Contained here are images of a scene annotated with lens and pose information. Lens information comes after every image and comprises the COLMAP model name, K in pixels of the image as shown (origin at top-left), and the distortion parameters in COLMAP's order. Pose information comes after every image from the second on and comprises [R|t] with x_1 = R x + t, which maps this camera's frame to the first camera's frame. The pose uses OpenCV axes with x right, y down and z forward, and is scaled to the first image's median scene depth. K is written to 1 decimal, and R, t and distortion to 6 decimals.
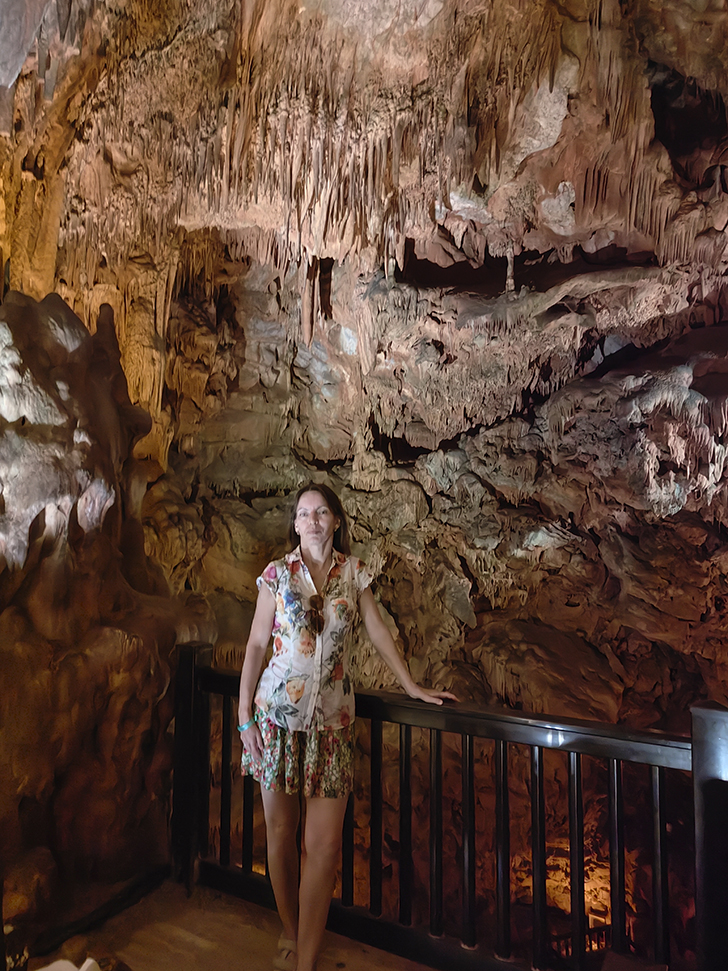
lens RADIAL K [[739.2, 0, 364.0], [0, 739.2, 485.5], [0, 0, 1]] dist [0.031923, -0.019628]
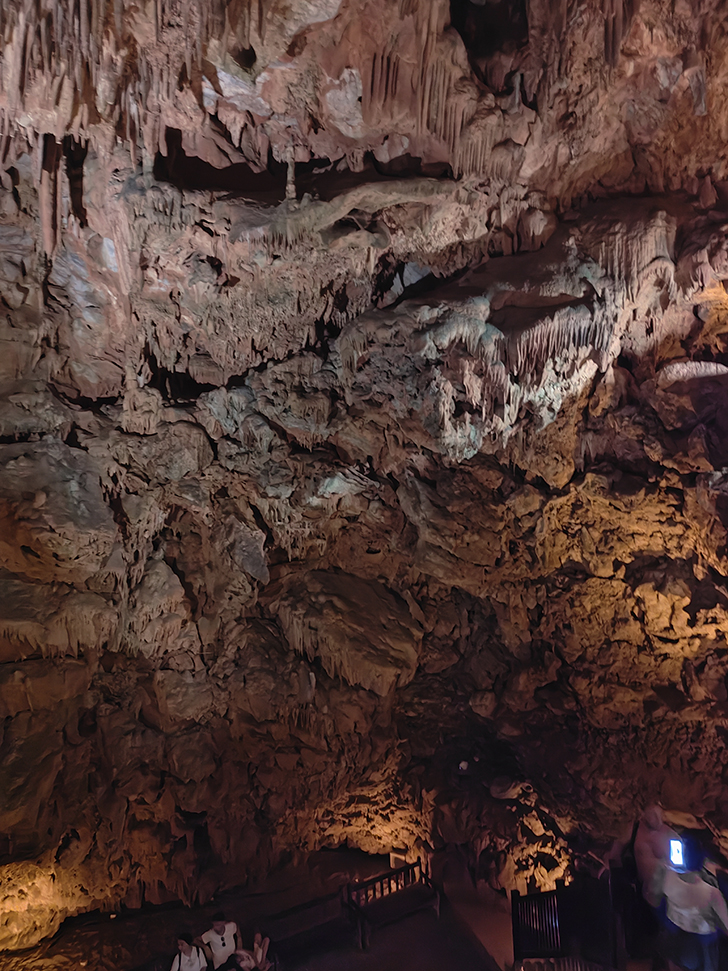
lens RADIAL K [[725.8, 0, 364.0], [0, 725.8, 485.5], [0, 0, 1]] dist [0.032143, -0.023373]
pose [[0.972859, -0.024357, 0.230114, 0.066802], [0.004090, 0.996099, 0.088146, -0.007723], [-0.231364, -0.084813, 0.969163, 0.123018]]
